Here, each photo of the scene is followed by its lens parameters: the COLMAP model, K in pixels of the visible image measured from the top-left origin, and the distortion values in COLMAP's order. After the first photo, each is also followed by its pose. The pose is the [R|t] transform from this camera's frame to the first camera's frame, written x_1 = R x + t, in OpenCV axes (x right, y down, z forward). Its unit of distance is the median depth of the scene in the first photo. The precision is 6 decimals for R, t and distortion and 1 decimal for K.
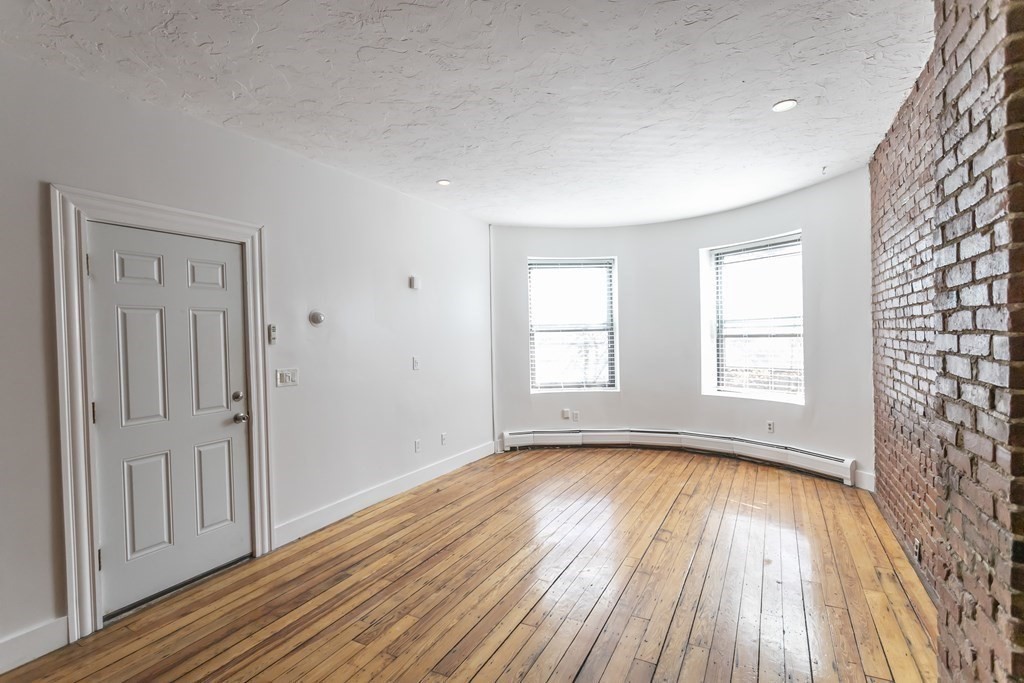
lens RADIAL K [[482.7, 0, 513.2], [0, 482.7, 342.0], [0, 0, 1]] dist [0.001080, 0.000698]
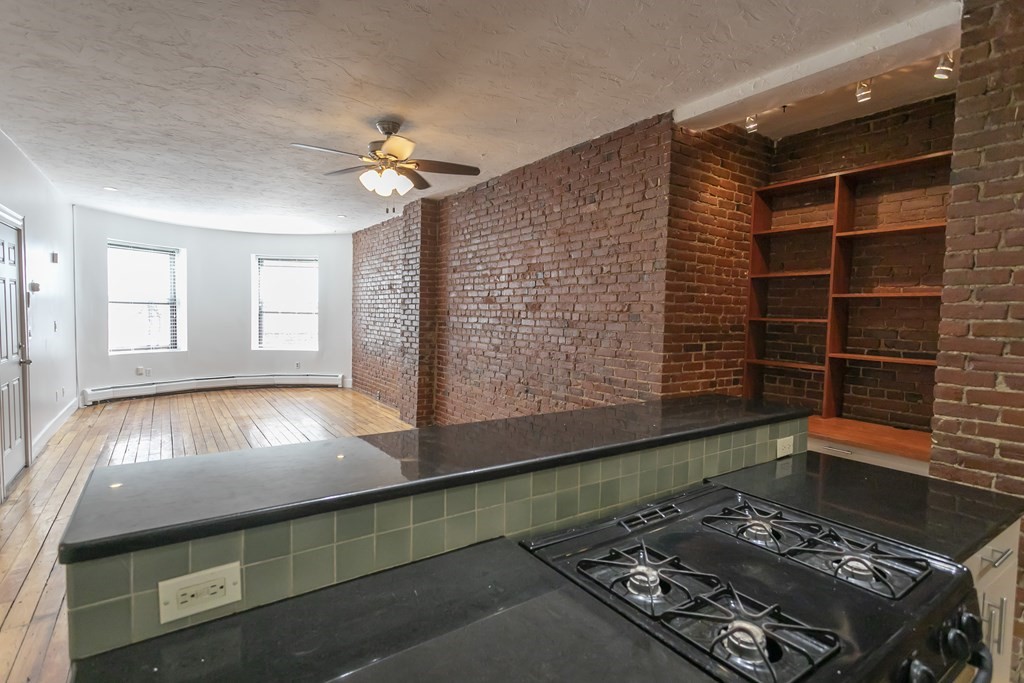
lens RADIAL K [[503.5, 0, 515.1], [0, 503.5, 341.2], [0, 0, 1]] dist [0.003961, 0.000608]
pose [[0.450644, -0.015860, 0.892563, -0.862523], [-0.022476, 0.999324, 0.029105, 0.020814], [-0.892421, -0.033177, 0.449983, -0.607947]]
